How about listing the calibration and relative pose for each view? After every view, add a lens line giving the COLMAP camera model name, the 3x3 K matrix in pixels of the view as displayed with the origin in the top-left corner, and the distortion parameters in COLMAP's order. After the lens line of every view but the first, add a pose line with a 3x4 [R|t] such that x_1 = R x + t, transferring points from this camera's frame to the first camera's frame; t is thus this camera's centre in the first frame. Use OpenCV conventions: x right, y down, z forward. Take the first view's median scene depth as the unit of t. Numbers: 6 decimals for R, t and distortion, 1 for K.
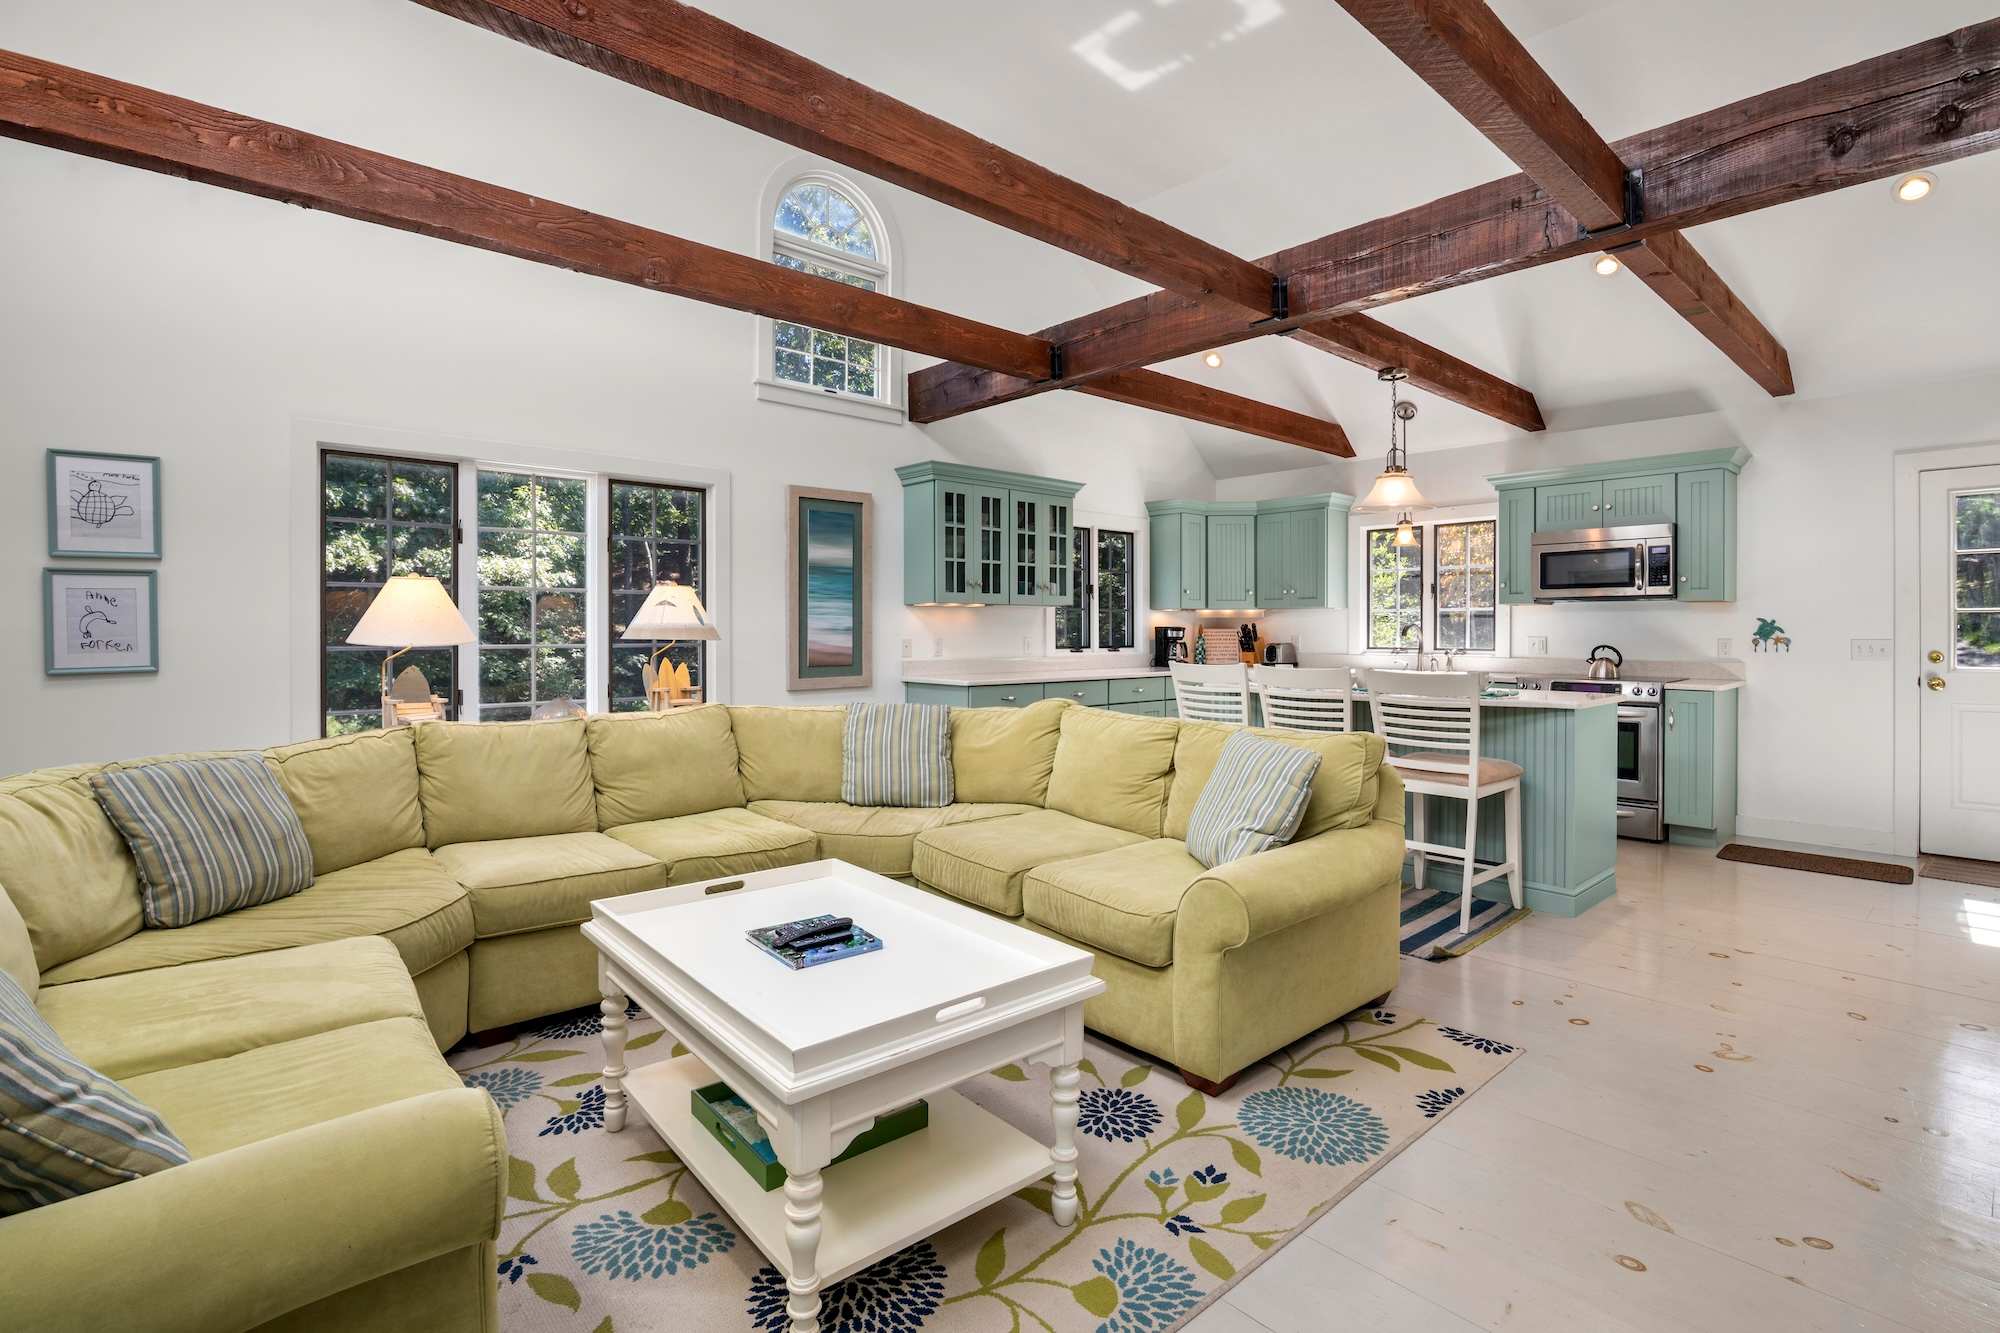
lens RADIAL K [[903.0, 0, 995.2], [0, 903.0, 630.2], [0, 0, 1]] dist [-0.000104, 0.000008]
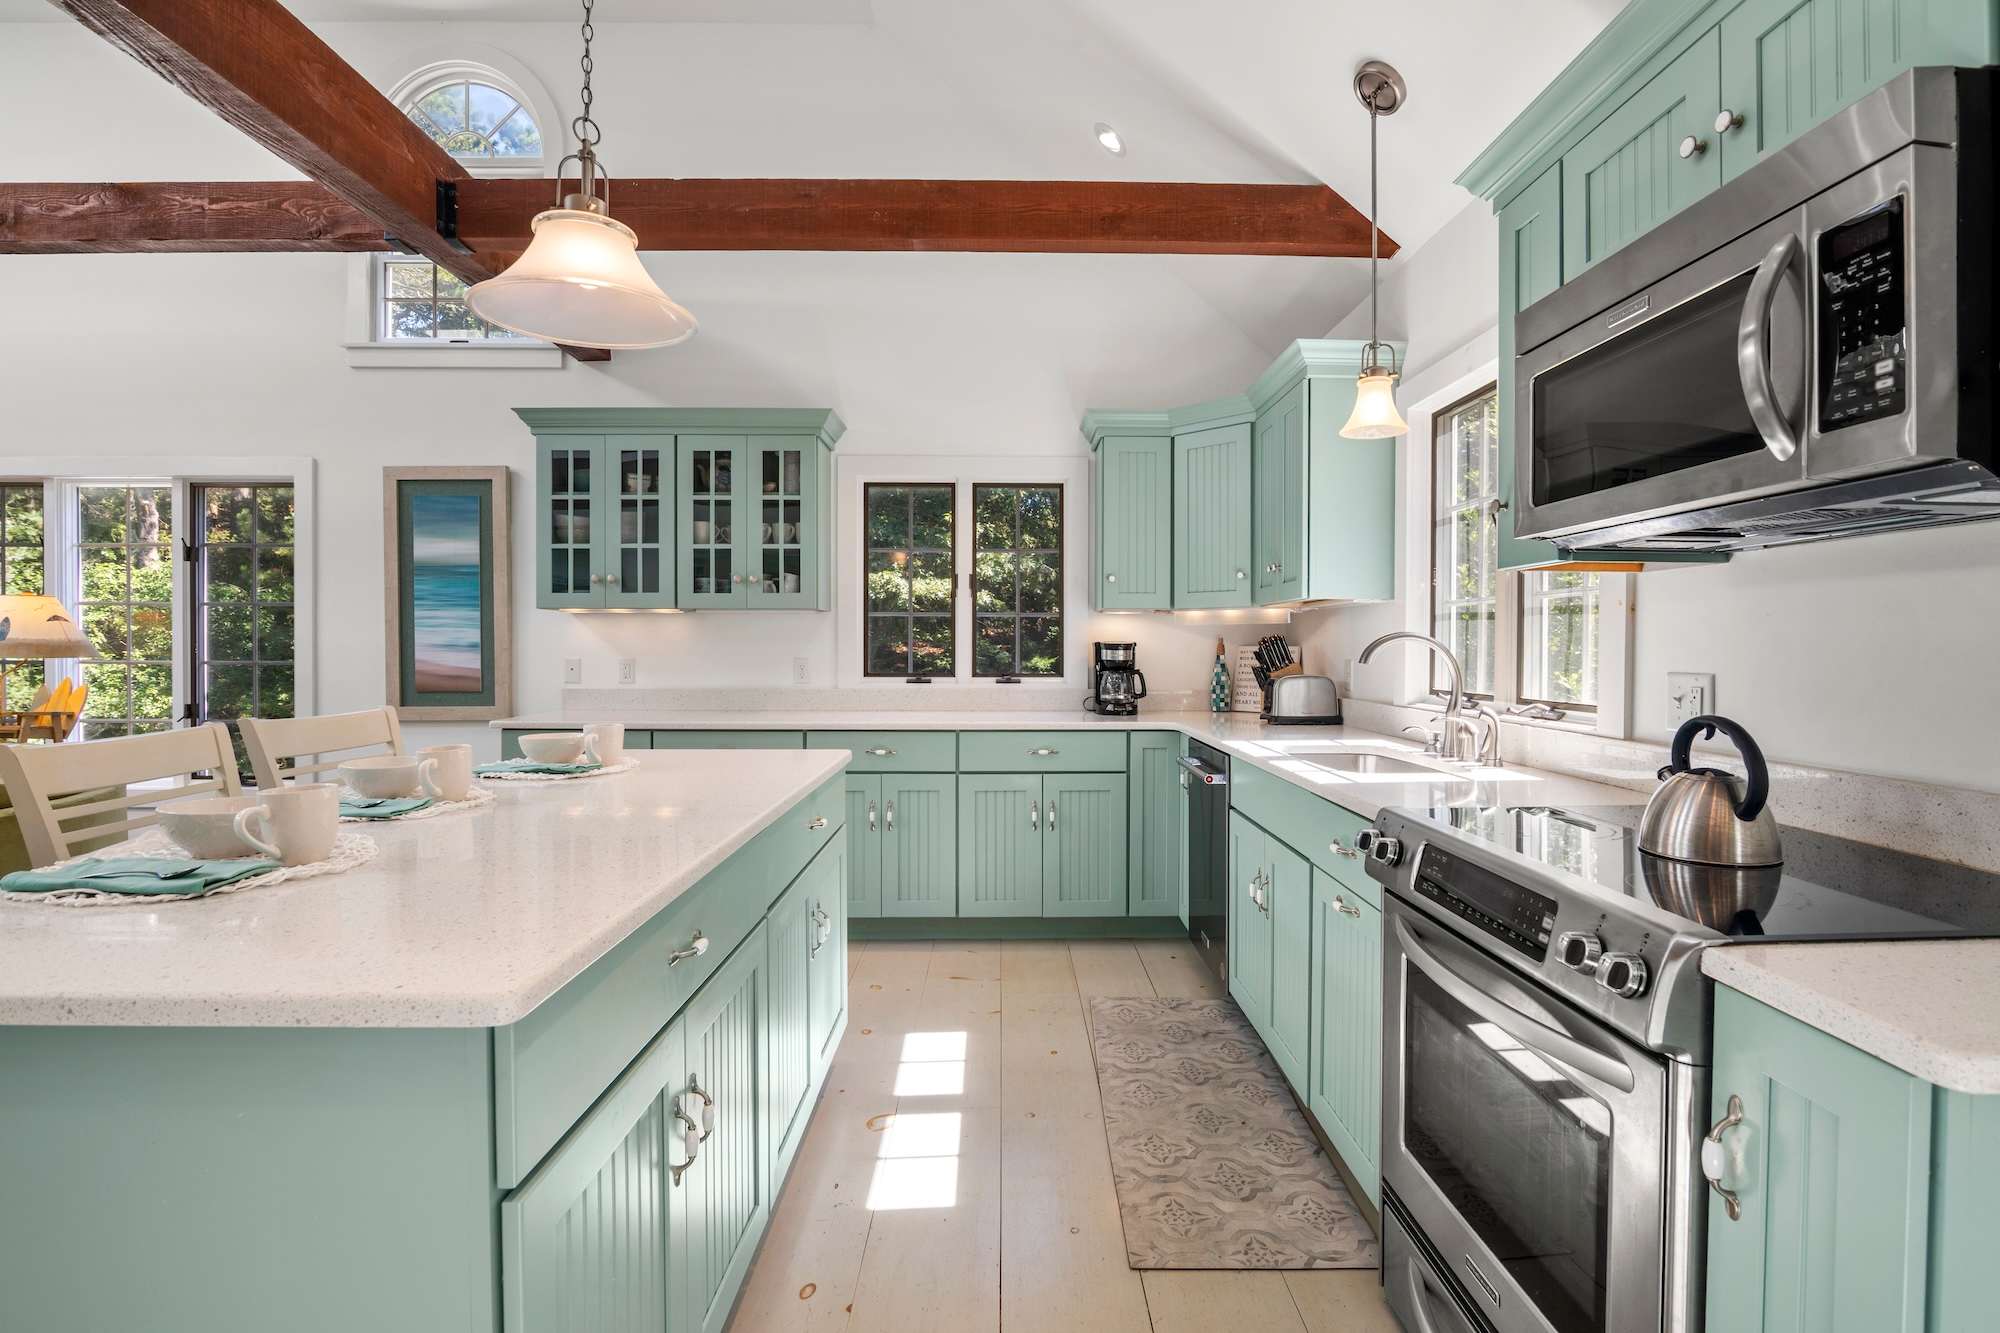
lens RADIAL K [[946.0, 0, 1001.4], [0, 946.0, 654.4], [0, 0, 1]] dist [0.000120, 0.000167]
pose [[0.758589, 0.007298, -0.651529, 0.672623], [-0.001945, 0.999958, 0.008936, -0.001447], [0.651567, -0.005511, 0.758571, 0.650328]]
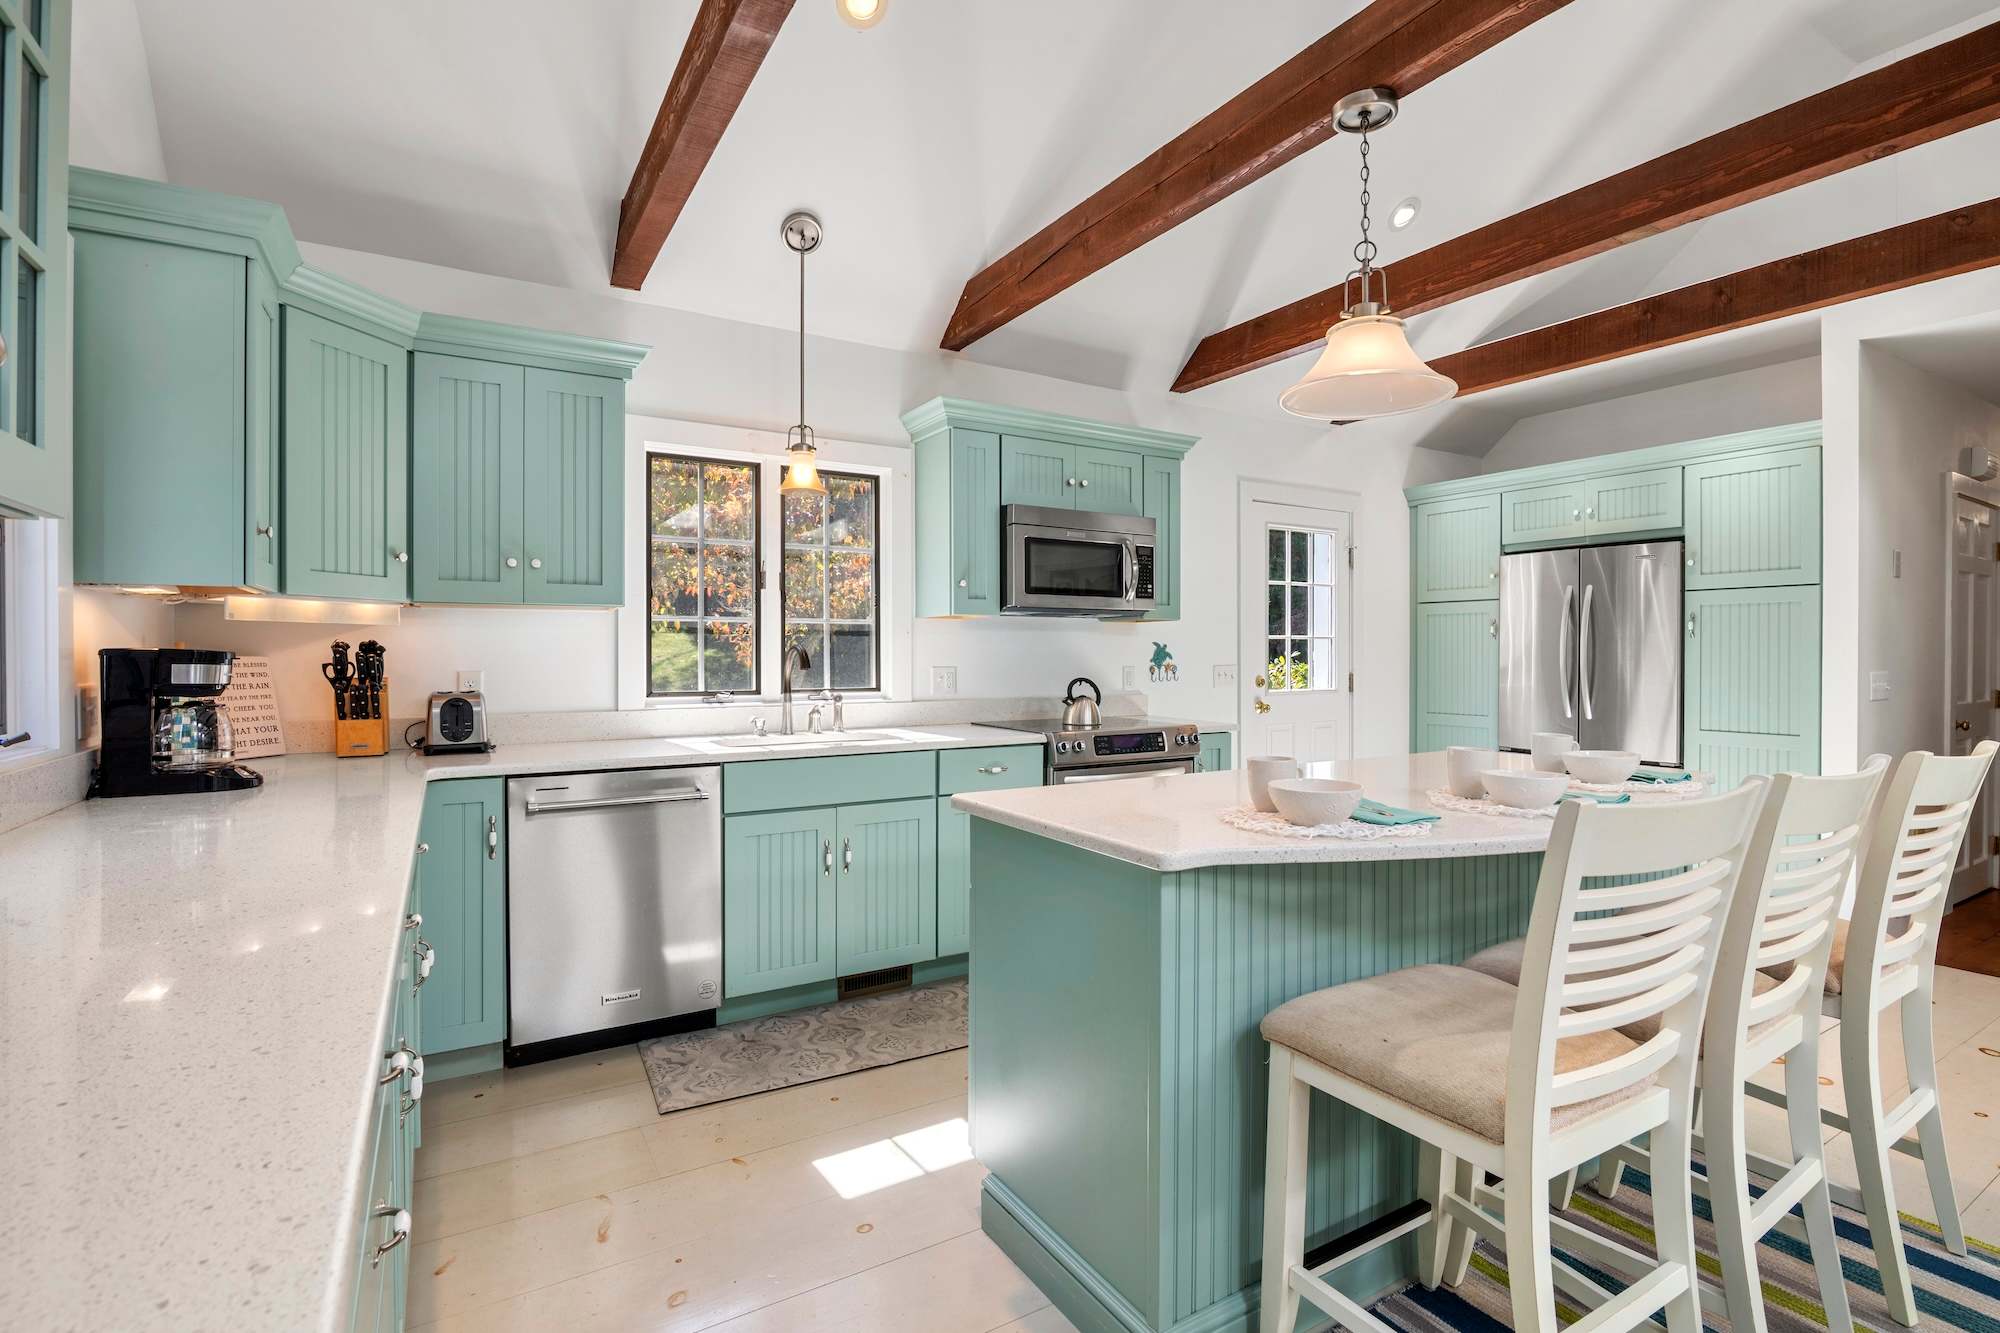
lens RADIAL K [[946.0, 0, 1001.4], [0, 946.0, 654.4], [0, 0, 1]] dist [0.000120, 0.000167]
pose [[0.167918, -0.002878, 0.985797, -0.064043], [0.001905, 0.999995, 0.002595, -0.003964], [-0.985799, 0.001442, 0.167923, 0.887415]]
